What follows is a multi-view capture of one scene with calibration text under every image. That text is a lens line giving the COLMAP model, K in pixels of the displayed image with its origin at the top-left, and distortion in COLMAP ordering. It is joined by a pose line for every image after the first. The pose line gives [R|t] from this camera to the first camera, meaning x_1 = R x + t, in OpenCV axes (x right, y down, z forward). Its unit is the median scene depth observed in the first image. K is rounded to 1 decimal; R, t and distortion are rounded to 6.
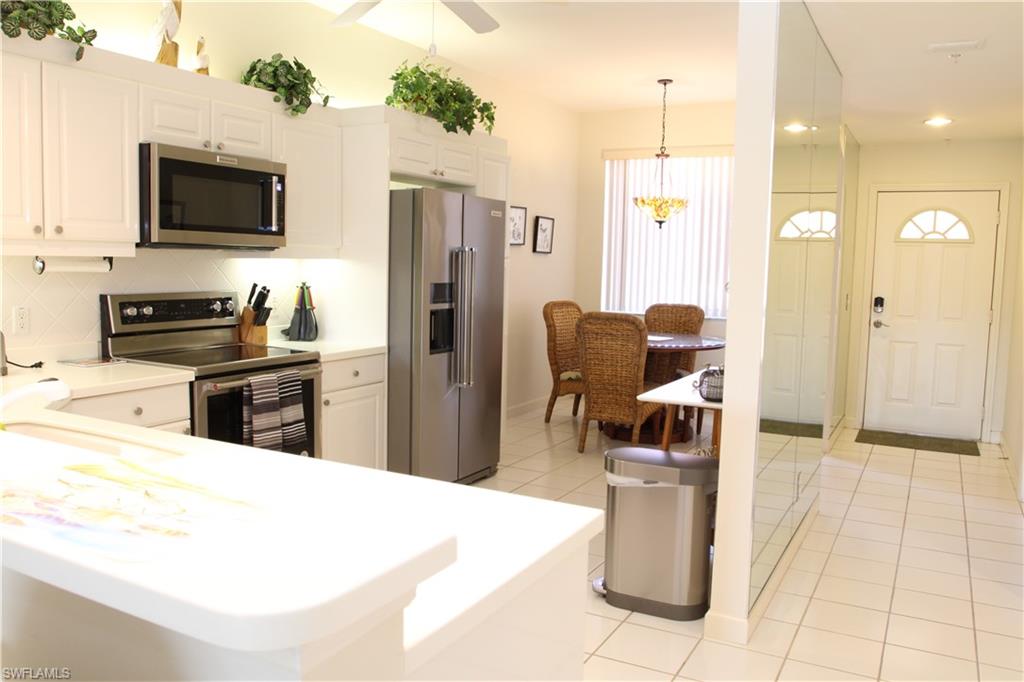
lens RADIAL K [[810.8, 0, 512.0], [0, 810.8, 341.0], [0, 0, 1]] dist [-0.088668, 0.077445]
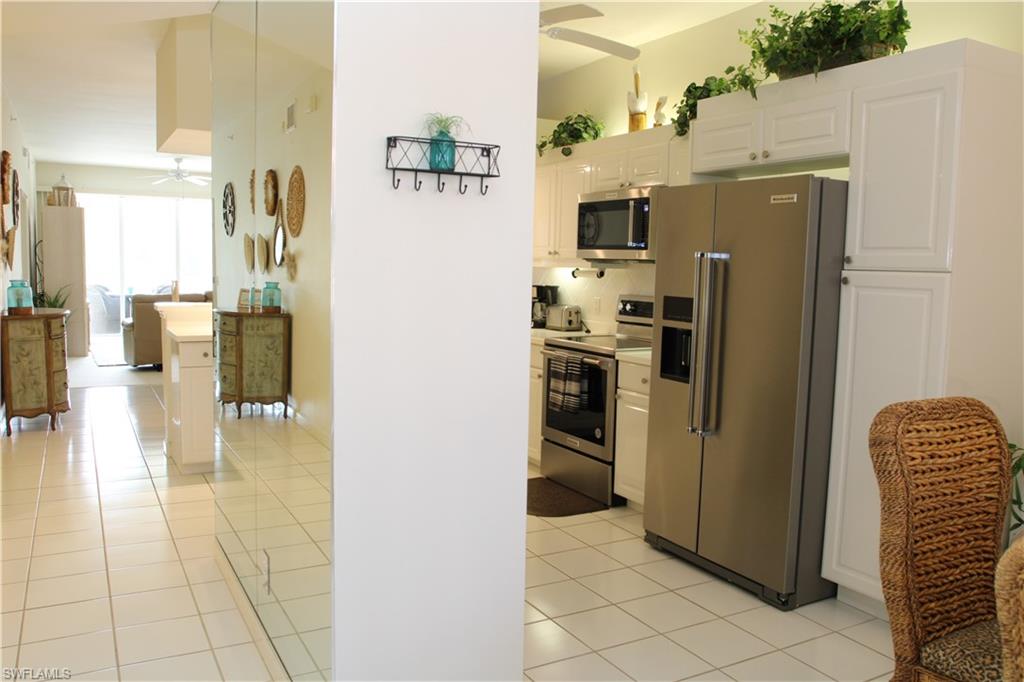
lens RADIAL K [[810.8, 0, 512.0], [0, 810.8, 341.0], [0, 0, 1]] dist [-0.088668, 0.077445]
pose [[-0.538708, 0.045017, -0.841289, 0.833458], [-0.119108, 0.984472, 0.128947, -0.133934], [0.834031, 0.169669, -0.524981, 1.534267]]
